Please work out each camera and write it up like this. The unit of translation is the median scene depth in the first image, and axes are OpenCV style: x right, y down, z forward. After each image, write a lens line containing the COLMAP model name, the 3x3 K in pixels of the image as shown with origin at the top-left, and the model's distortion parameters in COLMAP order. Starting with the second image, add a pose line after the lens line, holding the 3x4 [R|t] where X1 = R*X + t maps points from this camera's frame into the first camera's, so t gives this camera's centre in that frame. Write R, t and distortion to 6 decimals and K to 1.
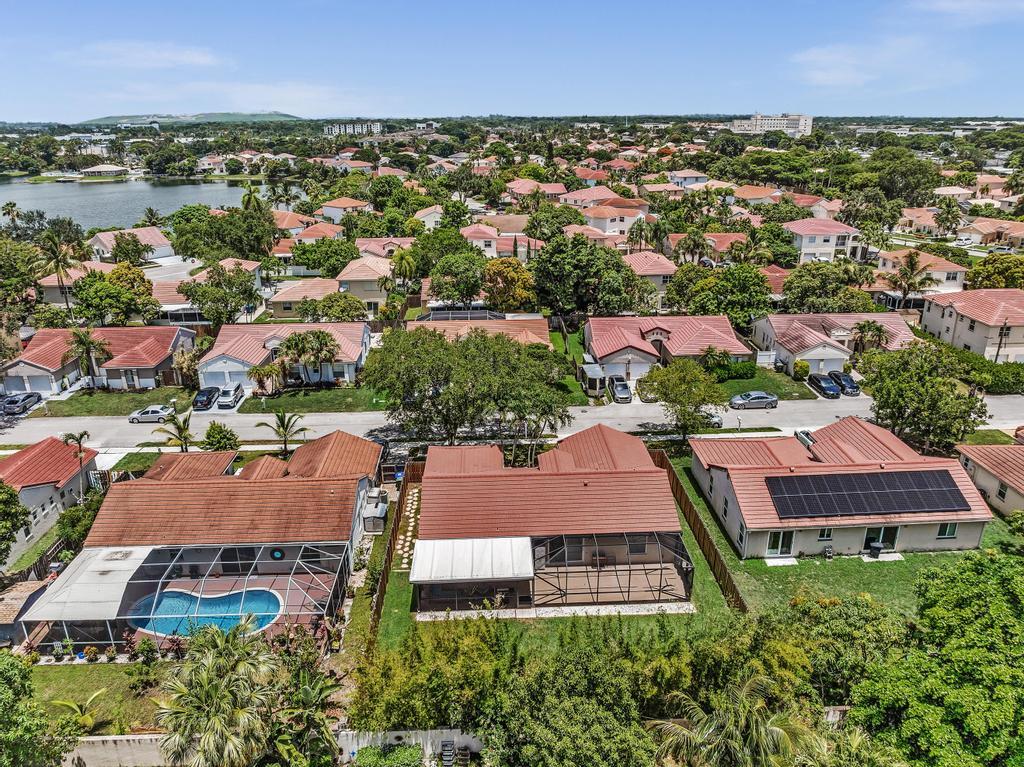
lens RADIAL K [[723.7, 0, 512.0], [0, 723.7, 383.5], [0, 0, 1]] dist [-0.053045, 0.029764]
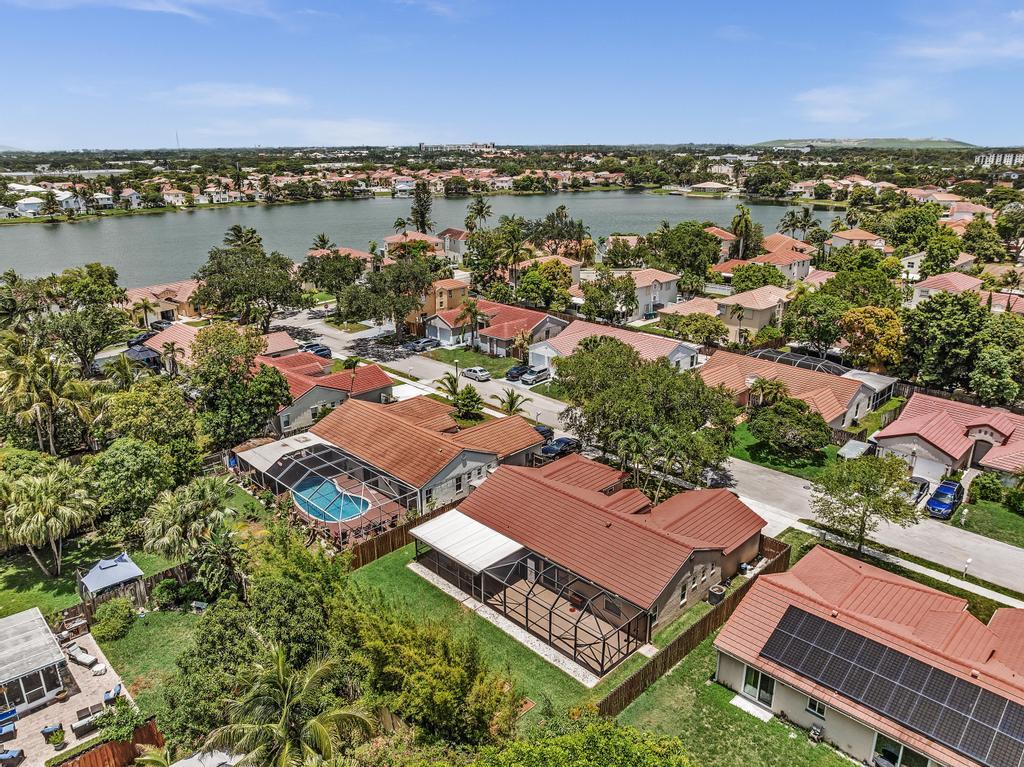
lens RADIAL K [[723.7, 0, 512.0], [0, 723.7, 383.5], [0, 0, 1]] dist [-0.053045, 0.029764]
pose [[0.665431, 0.237953, -0.707517, 0.411582], [-0.259621, 0.962432, 0.079509, -0.053040], [0.699856, 0.130778, 0.702210, 0.138604]]
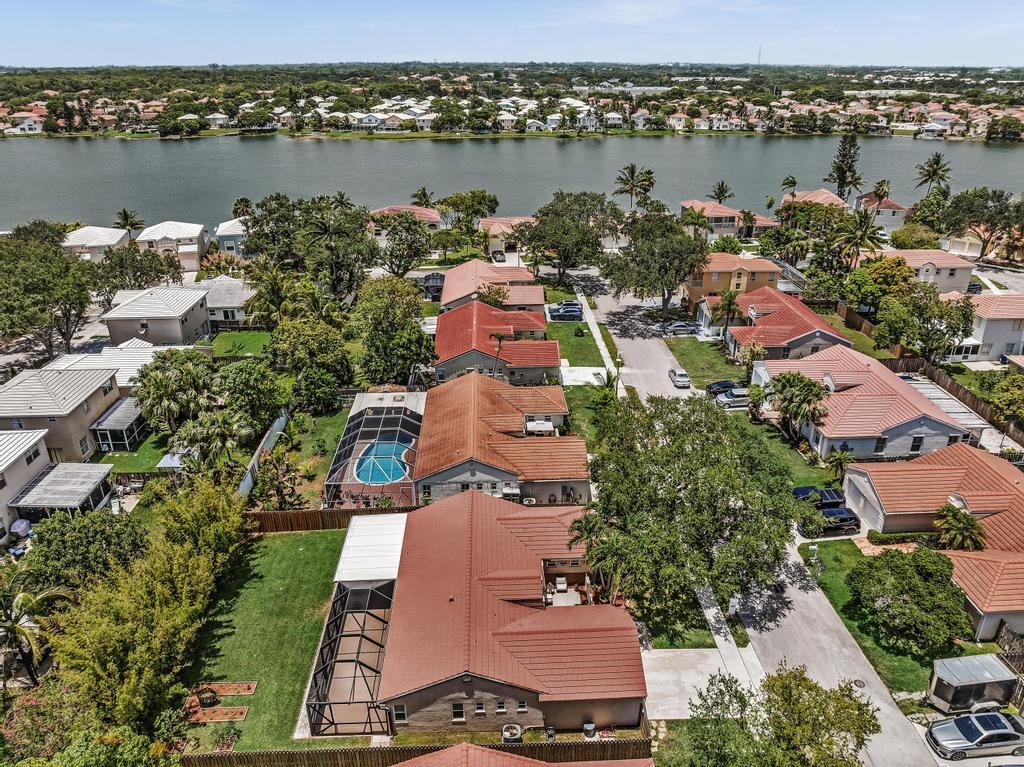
lens RADIAL K [[723.7, 0, 512.0], [0, 723.7, 383.5], [0, 0, 1]] dist [-0.053045, 0.029764]
pose [[-0.004304, 0.414436, -0.910068, 0.484839], [-0.346914, 0.852938, 0.390060, -0.270780], [0.937887, 0.317394, 0.140103, 0.550810]]
